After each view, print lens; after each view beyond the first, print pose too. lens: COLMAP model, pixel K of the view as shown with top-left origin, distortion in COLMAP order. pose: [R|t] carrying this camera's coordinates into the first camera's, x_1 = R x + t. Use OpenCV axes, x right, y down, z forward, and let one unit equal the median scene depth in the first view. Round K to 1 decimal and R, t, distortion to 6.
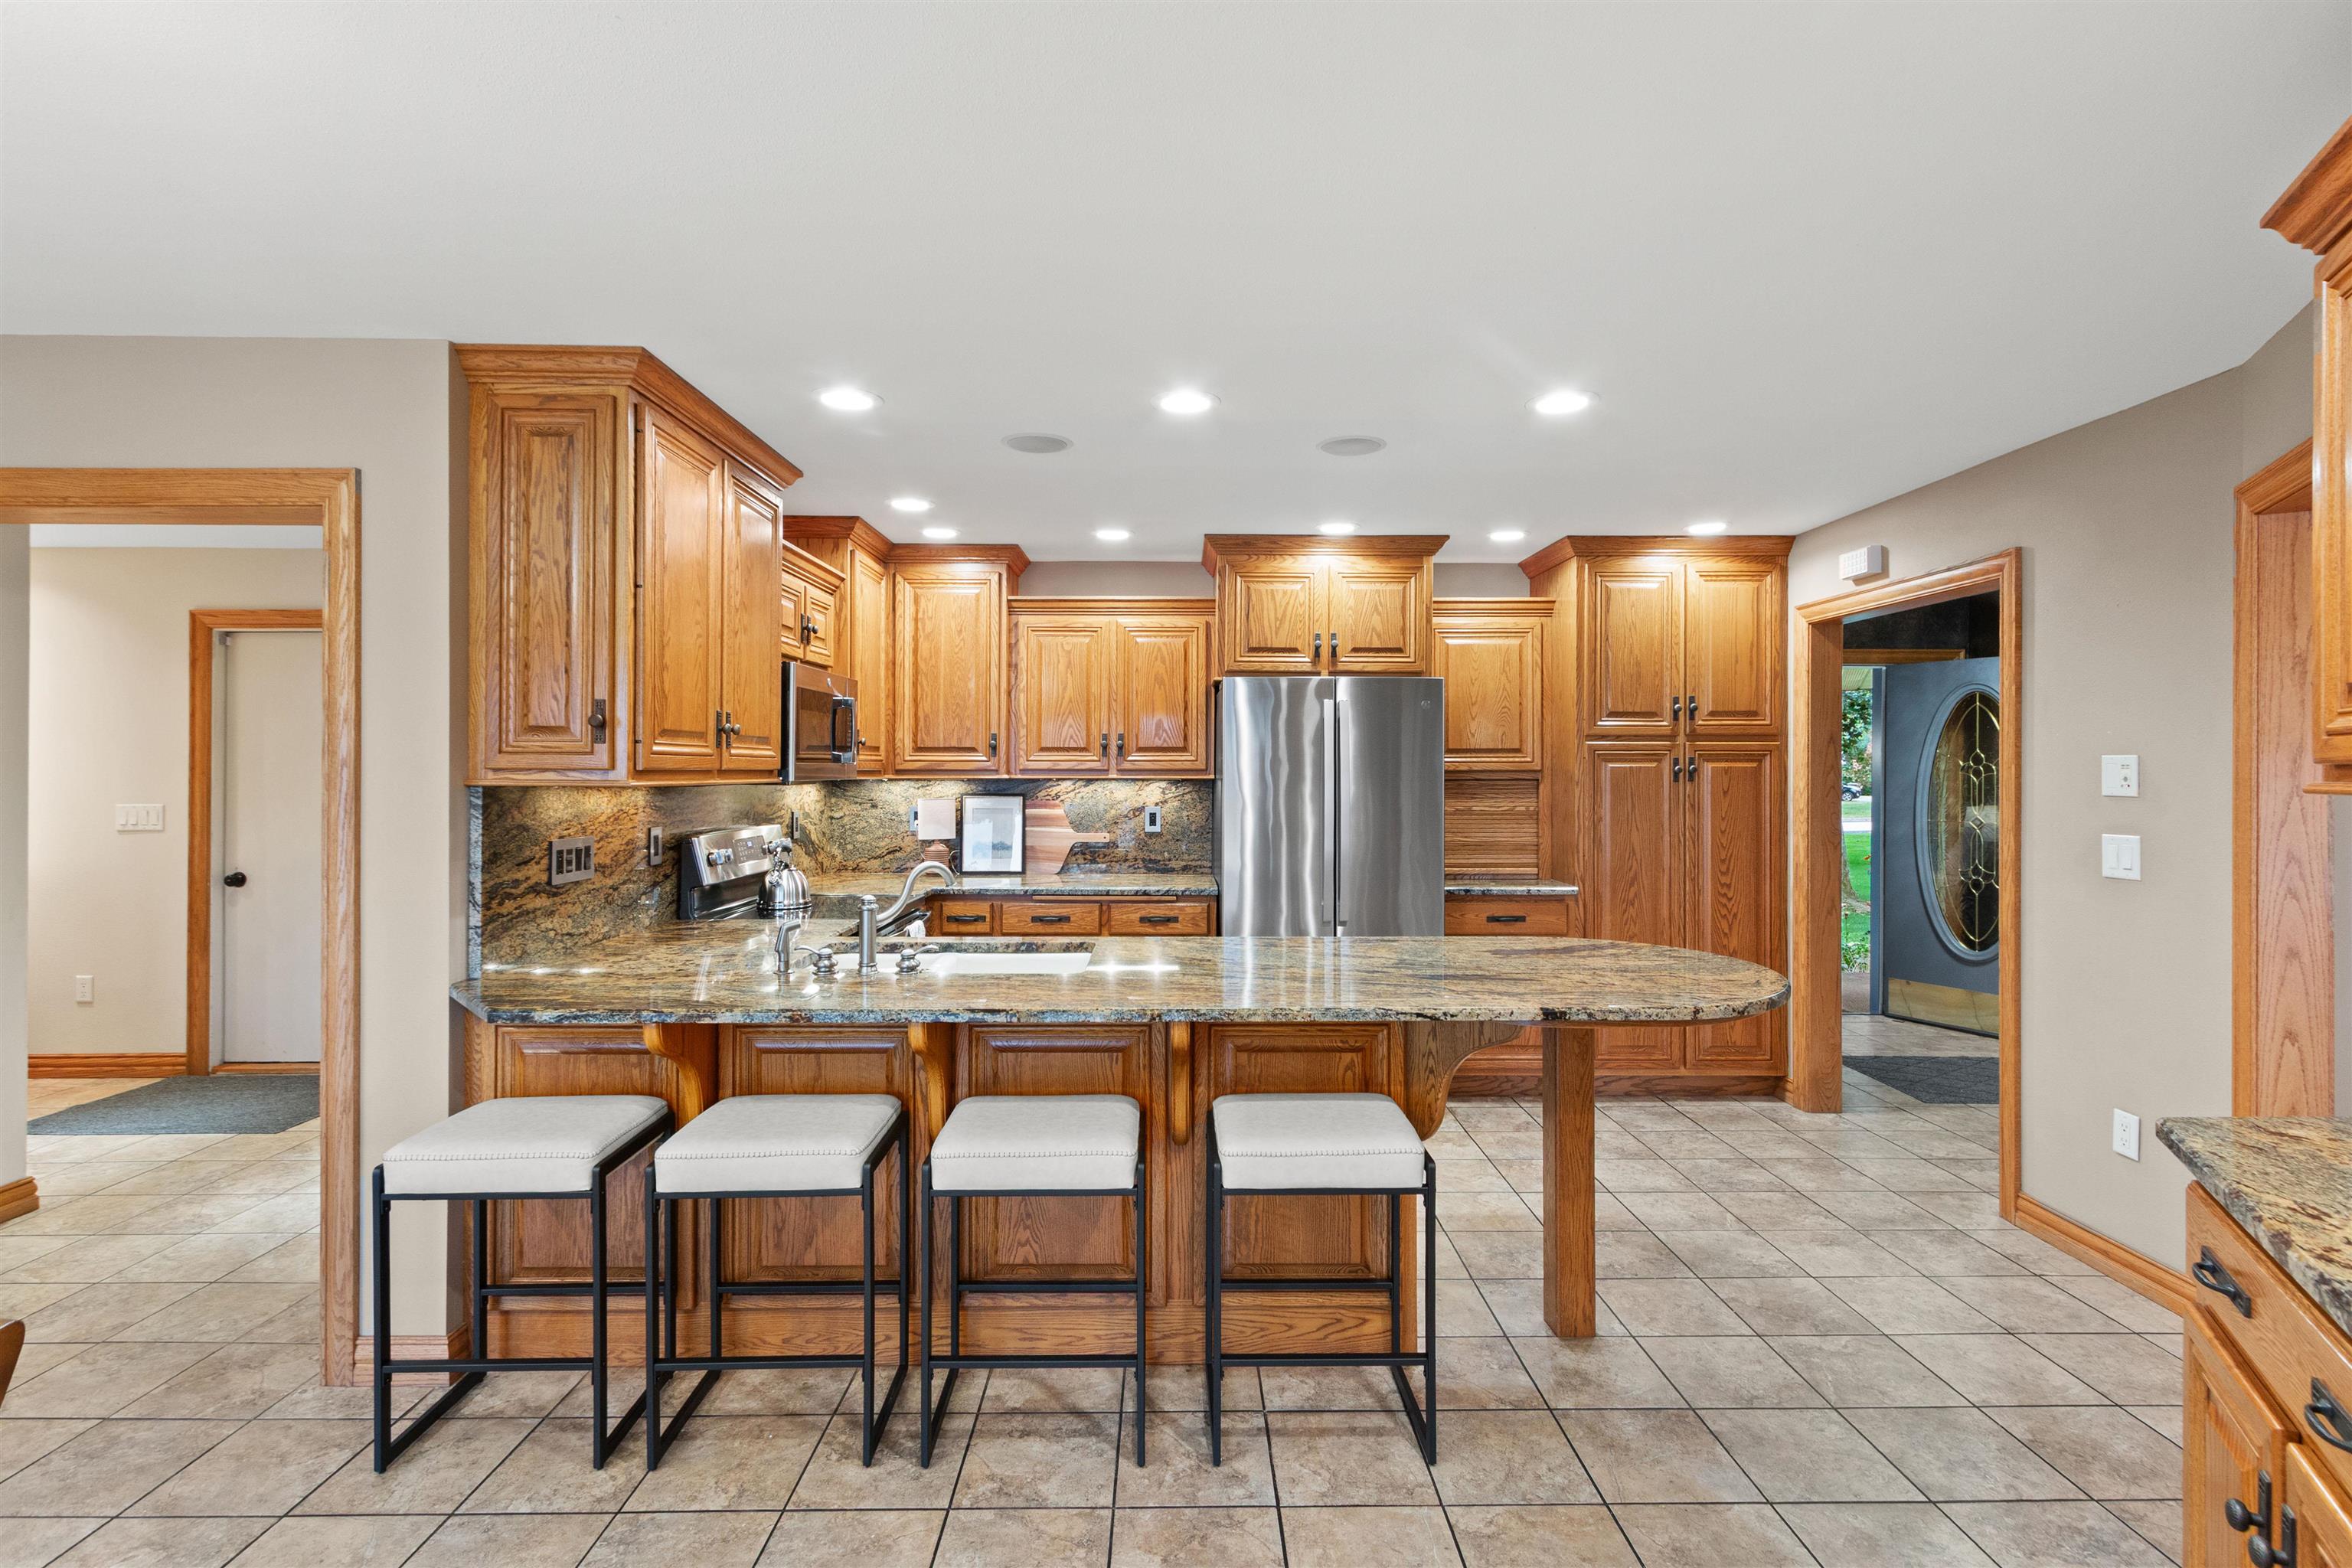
lens RADIAL K [[1125.7, 0, 1179.3], [0, 1125.7, 774.2], [0, 0, 1]] dist [0.005608, -0.000222]
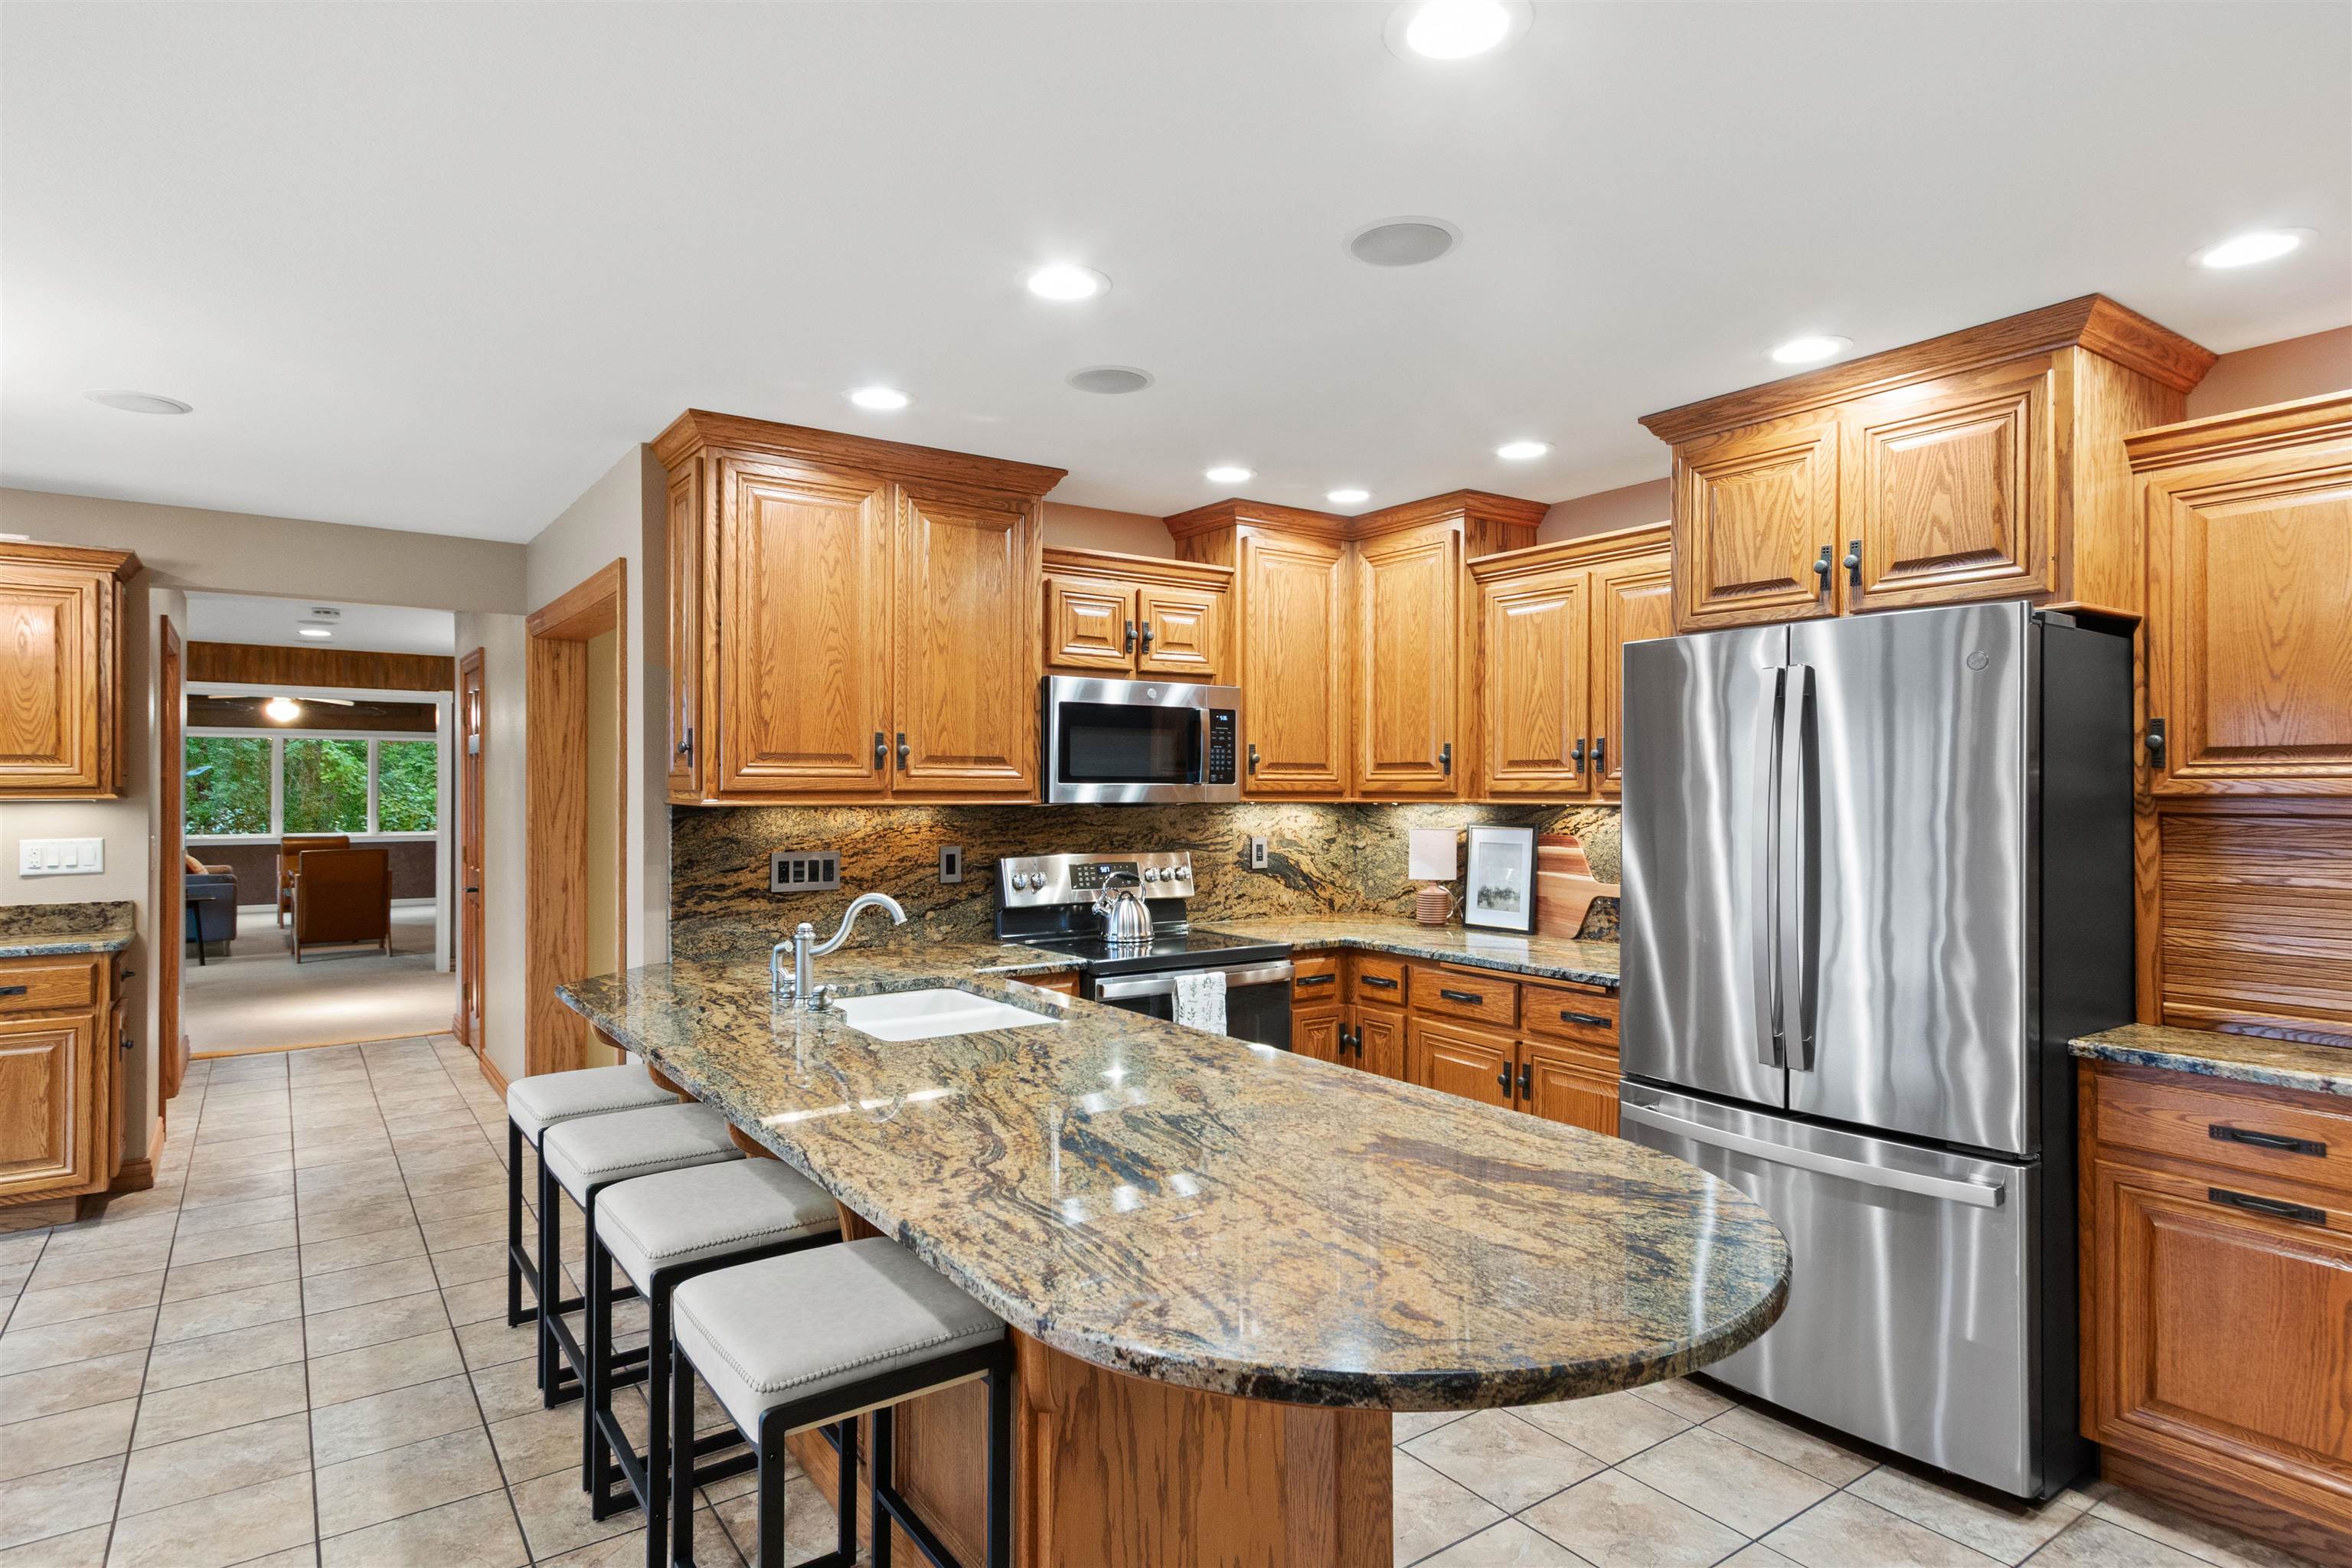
lens RADIAL K [[1275.7, 0, 1174.3], [0, 1275.7, 786.8], [0, 0, 1]] dist [0.015113, 0.000397]
pose [[0.568447, -0.001946, -0.822717, 0.459387], [-0.004887, 0.999972, -0.005742, -0.001461], [0.822705, 0.007284, 0.568422, 0.376620]]
